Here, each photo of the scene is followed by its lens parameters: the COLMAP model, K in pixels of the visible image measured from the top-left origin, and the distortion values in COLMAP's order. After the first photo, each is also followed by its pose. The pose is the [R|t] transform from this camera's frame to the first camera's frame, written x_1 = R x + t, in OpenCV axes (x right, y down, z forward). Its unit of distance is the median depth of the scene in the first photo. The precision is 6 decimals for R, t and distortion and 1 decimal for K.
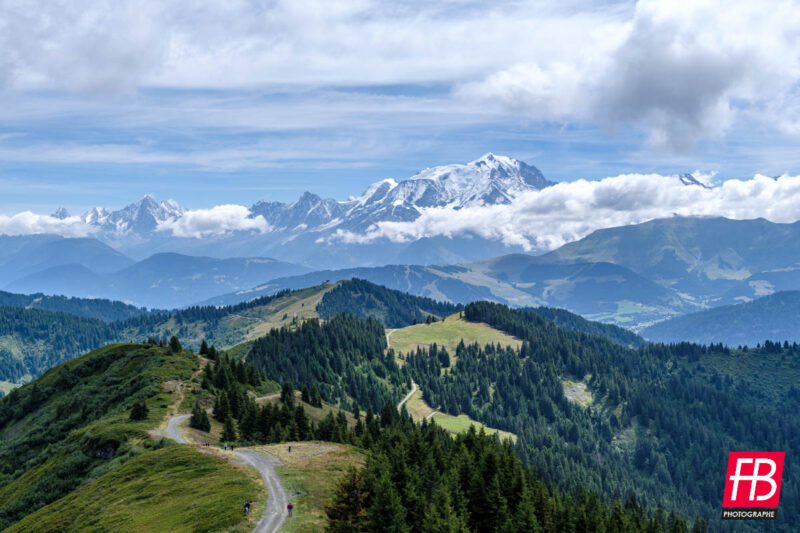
lens RADIAL K [[965.2, 0, 400.0], [0, 965.2, 266.5], [0, 0, 1]] dist [-0.020258, -0.008387]
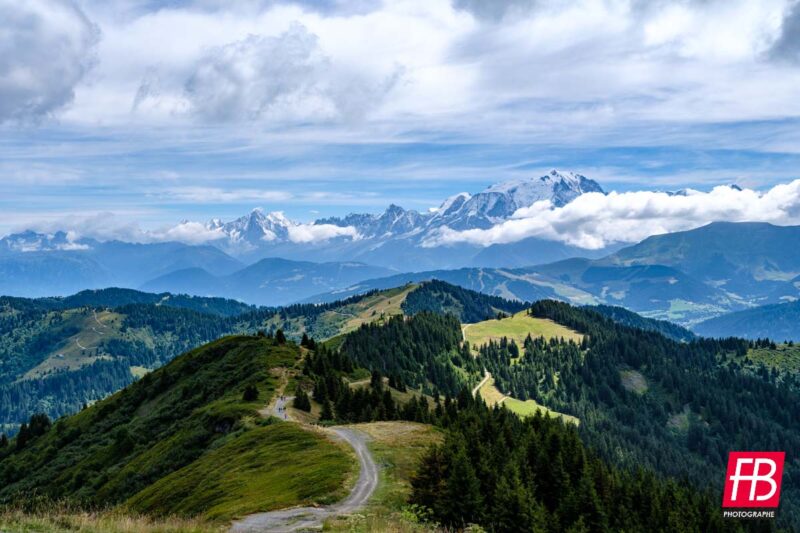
lens RADIAL K [[845.3, 0, 395.4], [0, 845.3, 232.6], [0, 0, 1]] dist [-0.016572, 0.017543]
pose [[0.995694, -0.006251, -0.092490, 0.000281], [0.002238, 0.999054, -0.043430, 0.000101], [0.092674, 0.043036, 0.994766, -0.007731]]
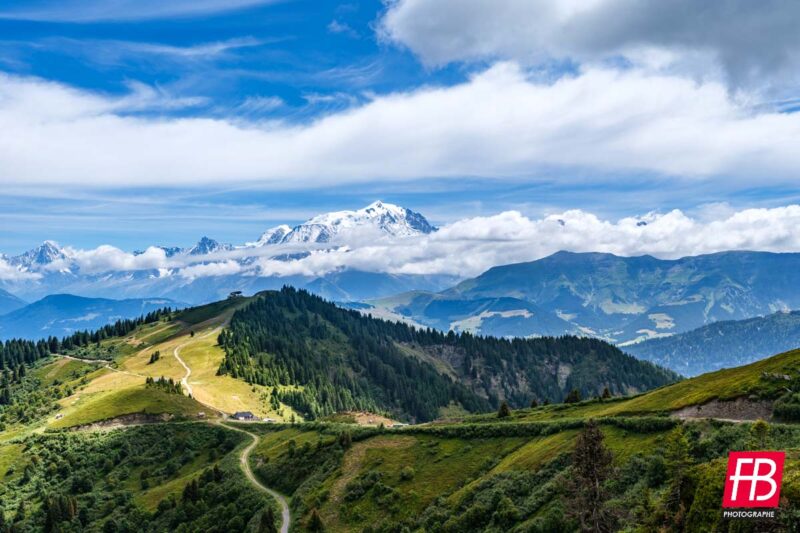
lens RADIAL K [[845.3, 0, 395.4], [0, 845.3, 232.6], [0, 0, 1]] dist [-0.016572, 0.017543]
pose [[0.992078, 0.002007, 0.125610, -0.095542], [0.009501, 0.995810, -0.090951, 0.054123], [-0.125267, 0.091424, 0.987902, 1.029260]]
